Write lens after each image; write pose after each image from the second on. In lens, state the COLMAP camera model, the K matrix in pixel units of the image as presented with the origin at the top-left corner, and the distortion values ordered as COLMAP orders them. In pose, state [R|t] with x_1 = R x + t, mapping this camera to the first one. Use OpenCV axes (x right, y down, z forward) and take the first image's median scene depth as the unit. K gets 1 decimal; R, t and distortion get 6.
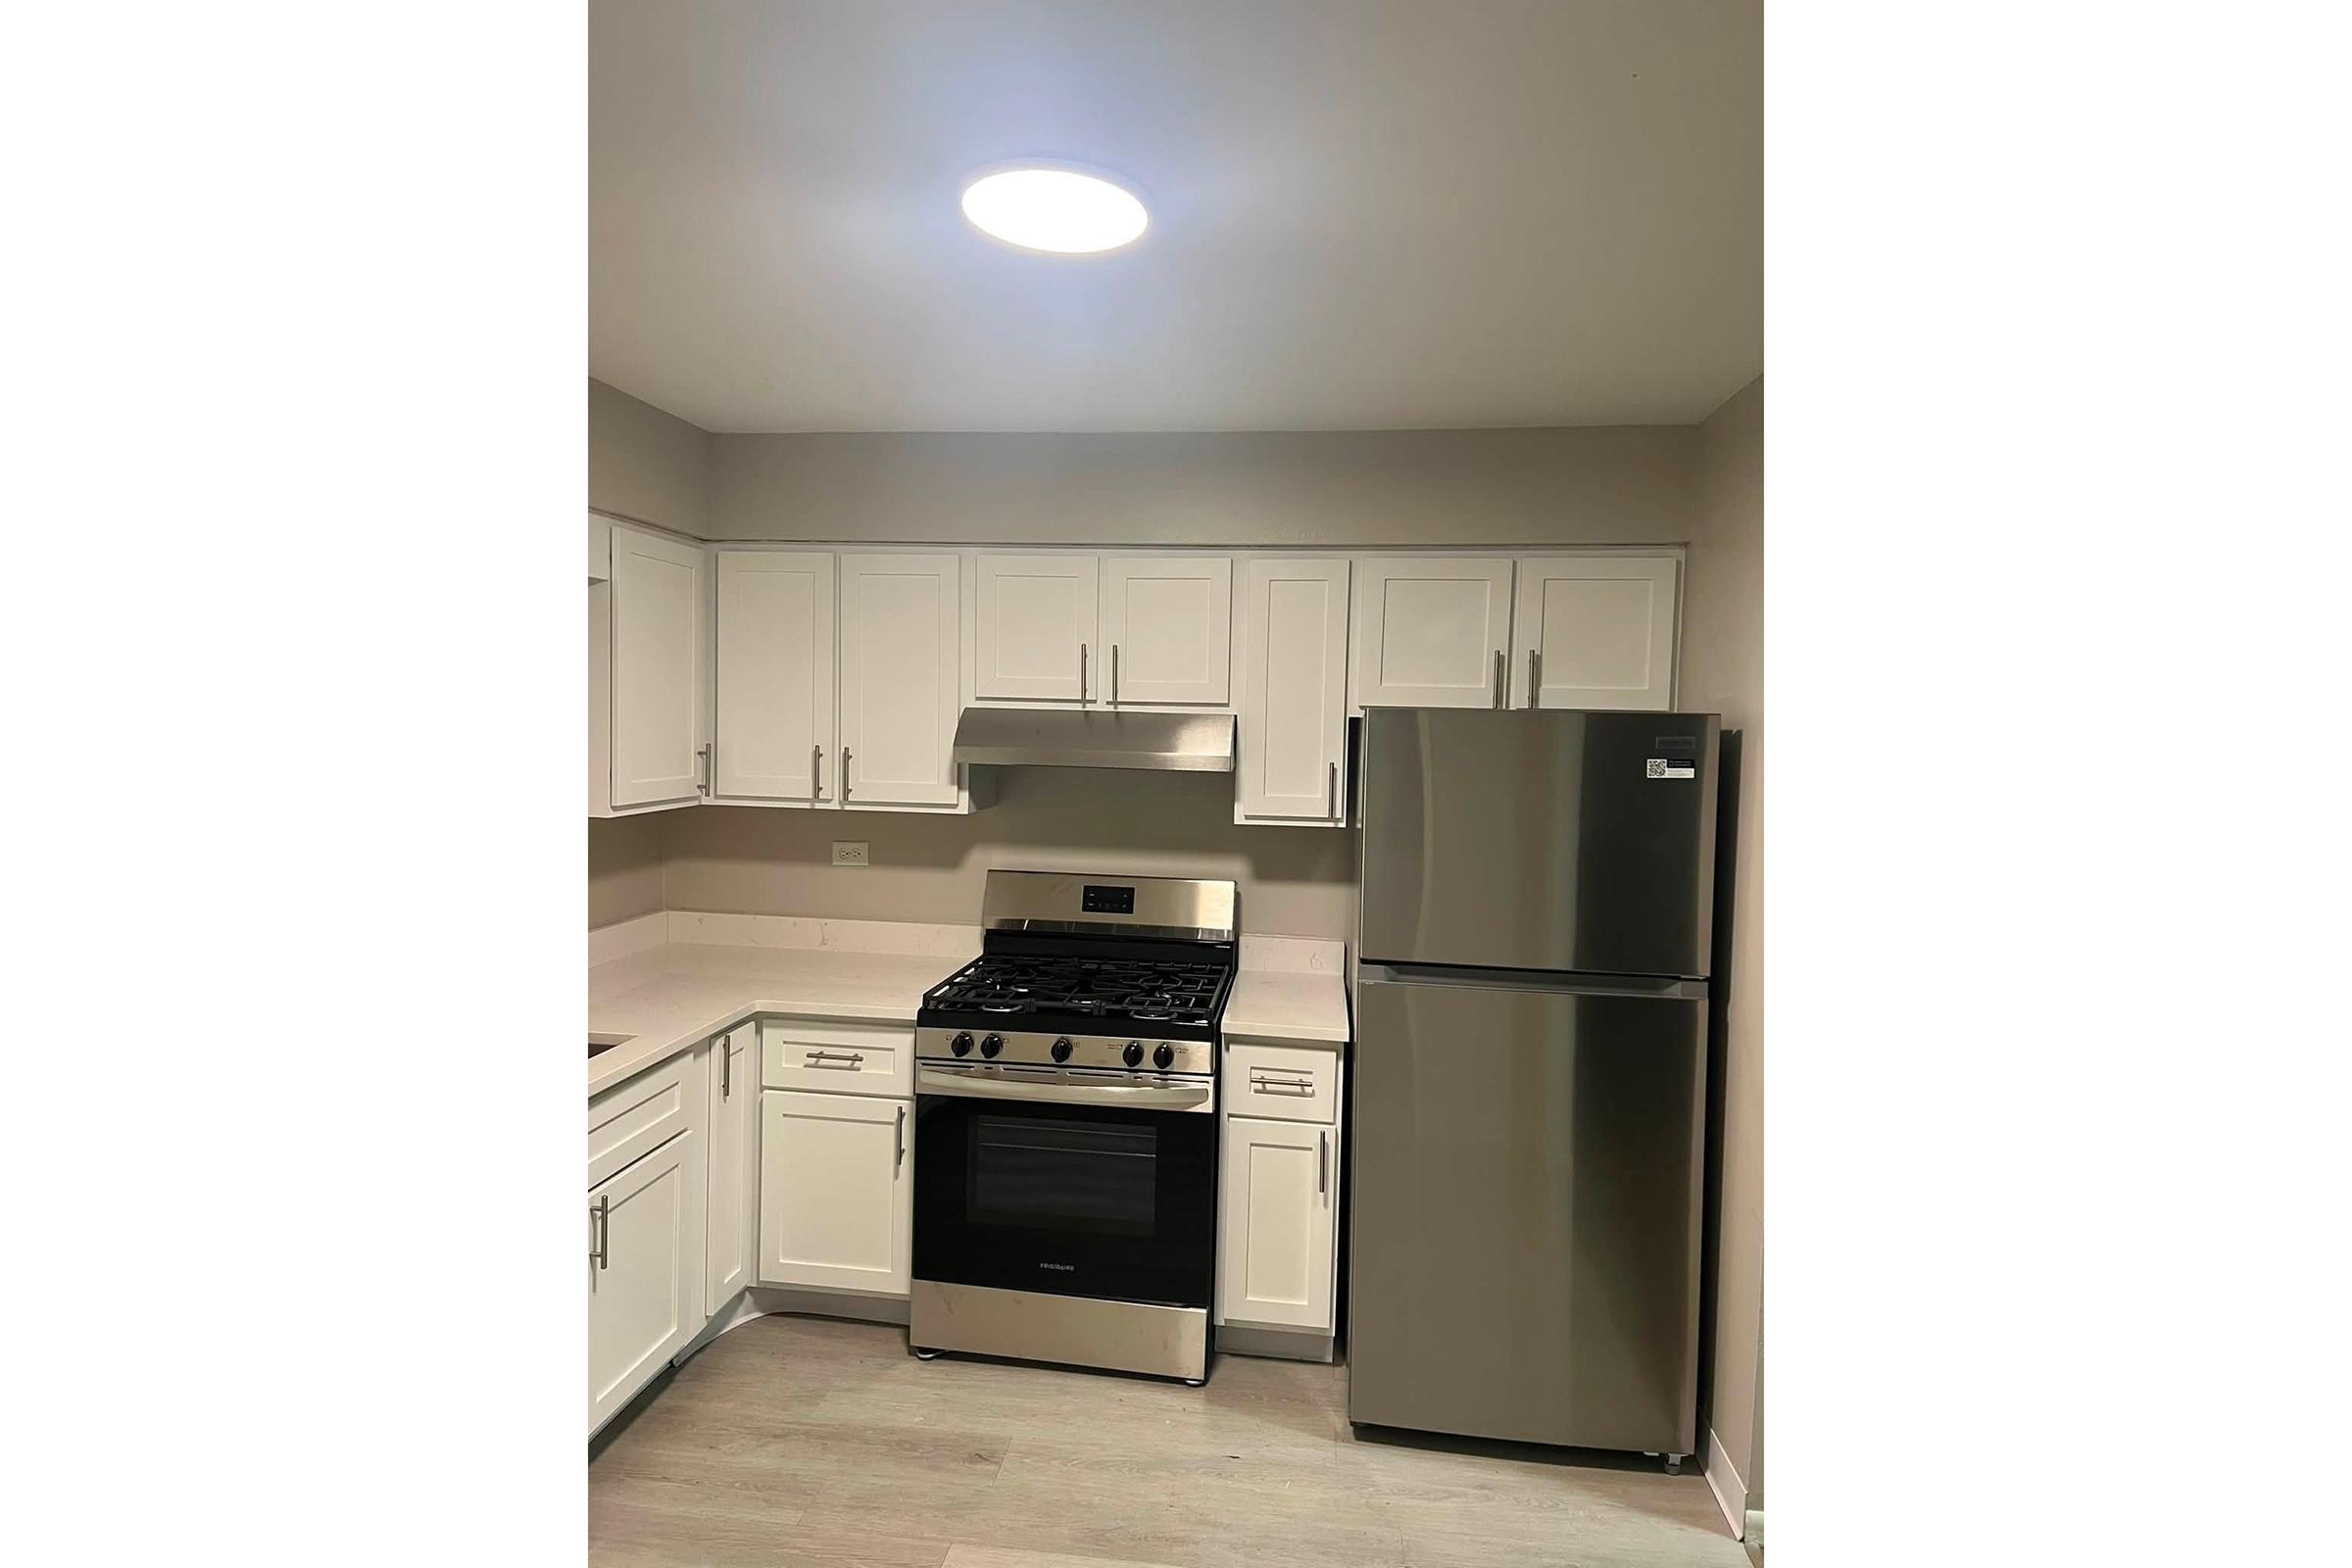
lens RADIAL K [[1145.6, 0, 1185.9], [0, 1145.6, 776.2], [0, 0, 1]] dist [-0.006161, -0.000453]
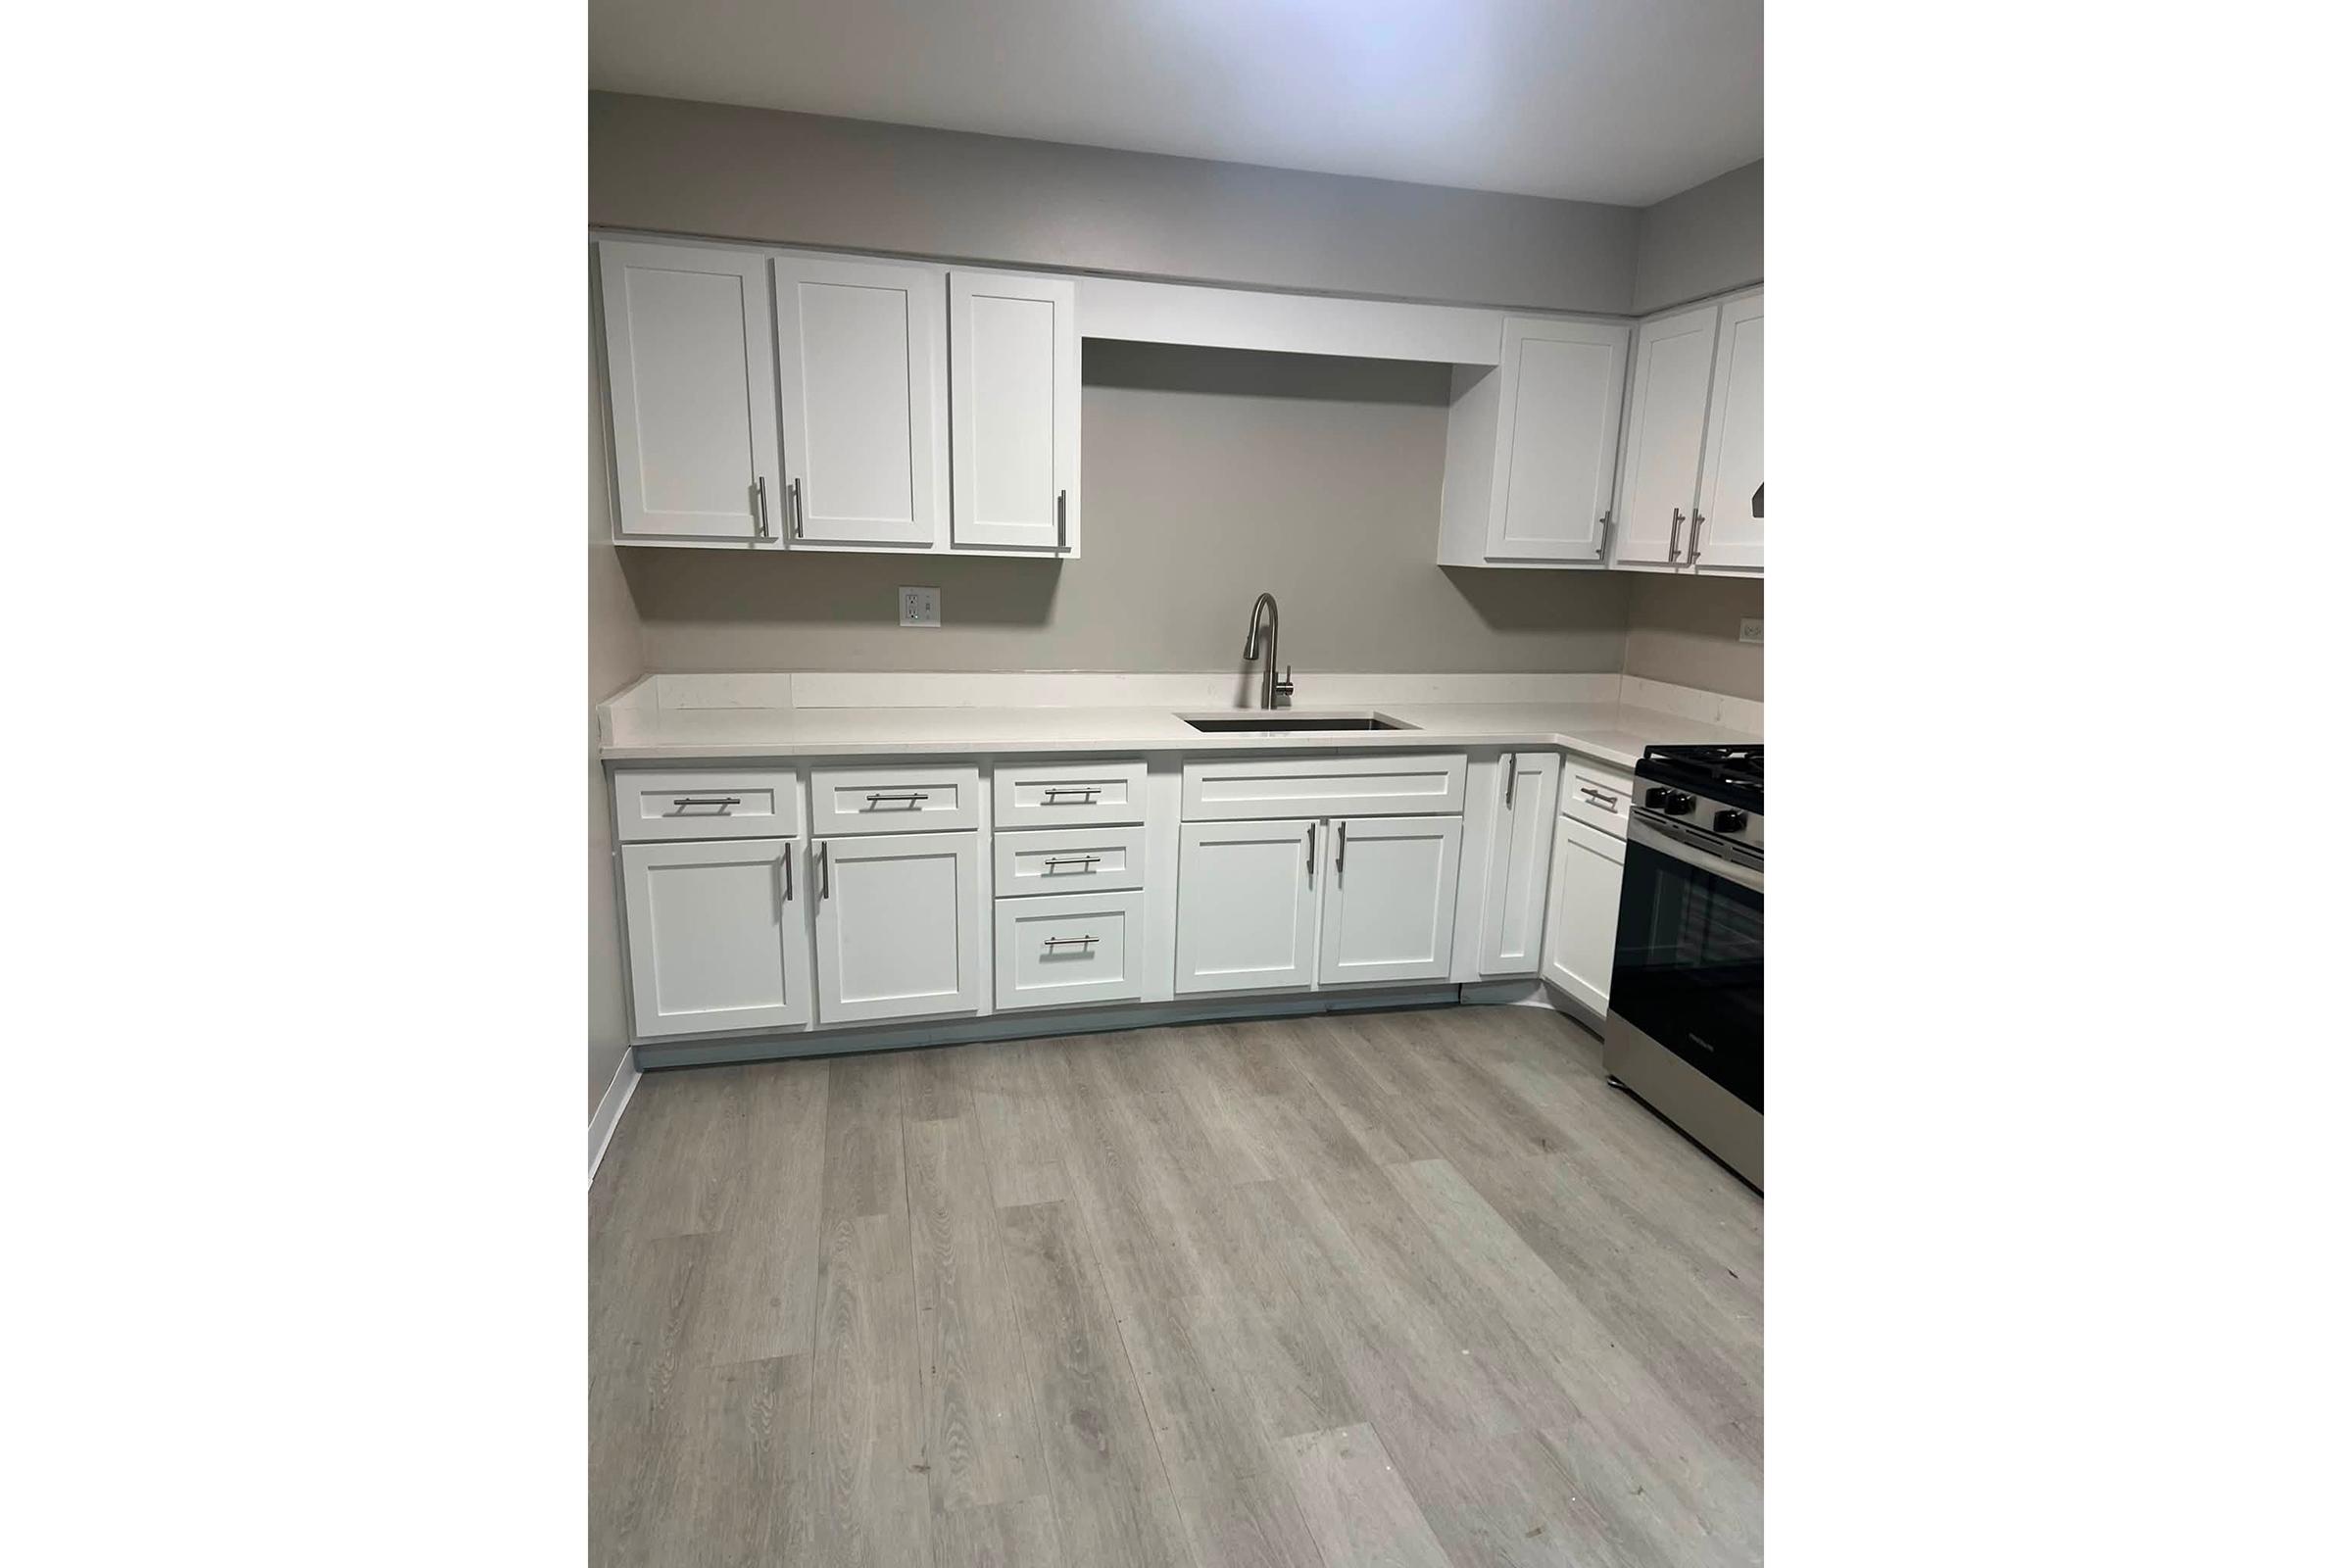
lens RADIAL K [[1145.6, 0, 1185.8], [0, 1145.6, 794.3], [0, 0, 1]] dist [-0.006161, -0.000453]
pose [[0.394139, 0.197582, -0.897561, 0.533759], [-0.062800, 0.980125, 0.188180, 0.064791], [0.916903, -0.017802, 0.398714, 0.209342]]
